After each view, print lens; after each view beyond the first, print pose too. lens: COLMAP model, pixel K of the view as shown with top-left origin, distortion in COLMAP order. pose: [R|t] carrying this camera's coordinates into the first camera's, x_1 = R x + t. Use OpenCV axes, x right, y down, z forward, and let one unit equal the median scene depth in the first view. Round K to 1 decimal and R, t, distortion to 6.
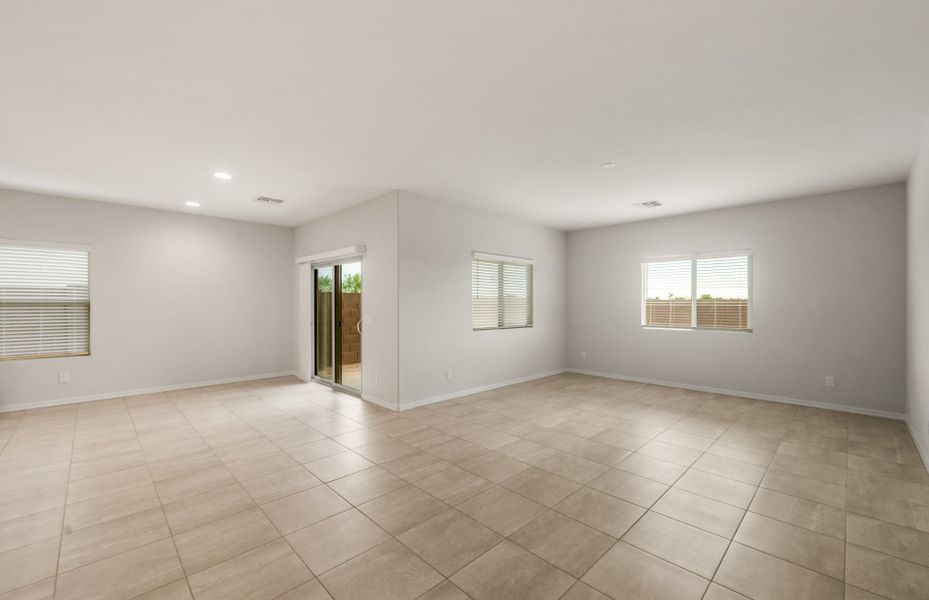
lens RADIAL K [[376.8, 0, 469.5], [0, 376.8, 308.5], [0, 0, 1]] dist [-0.000163, -0.000051]
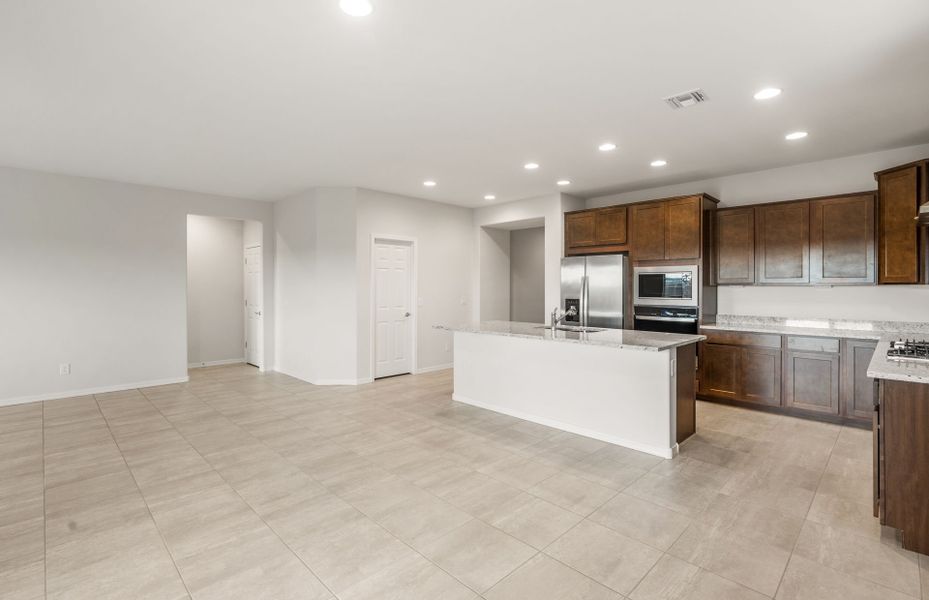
lens RADIAL K [[423.9, 0, 463.0], [0, 423.9, 290.4], [0, 0, 1]] dist [0.002577, -0.000240]
pose [[-0.999990, 0.000627, 0.004391, -0.633189], [0.000732, 0.999708, 0.024151, -0.021324], [-0.004374, 0.024154, -0.999699, 1.212339]]
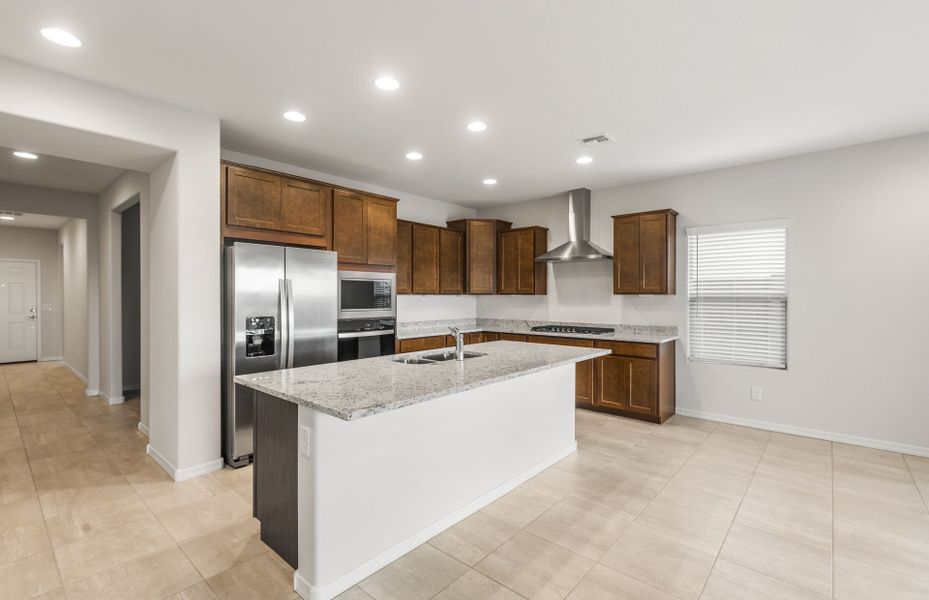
lens RADIAL K [[423.9, 0, 459.6], [0, 423.9, 296.9], [0, 0, 1]] dist [0.002577, -0.000240]
pose [[0.065817, 0.003102, -0.997827, -0.236215], [-0.015863, 0.999872, 0.002062, -0.008203], [0.997706, 0.015692, 0.065858, 0.318974]]
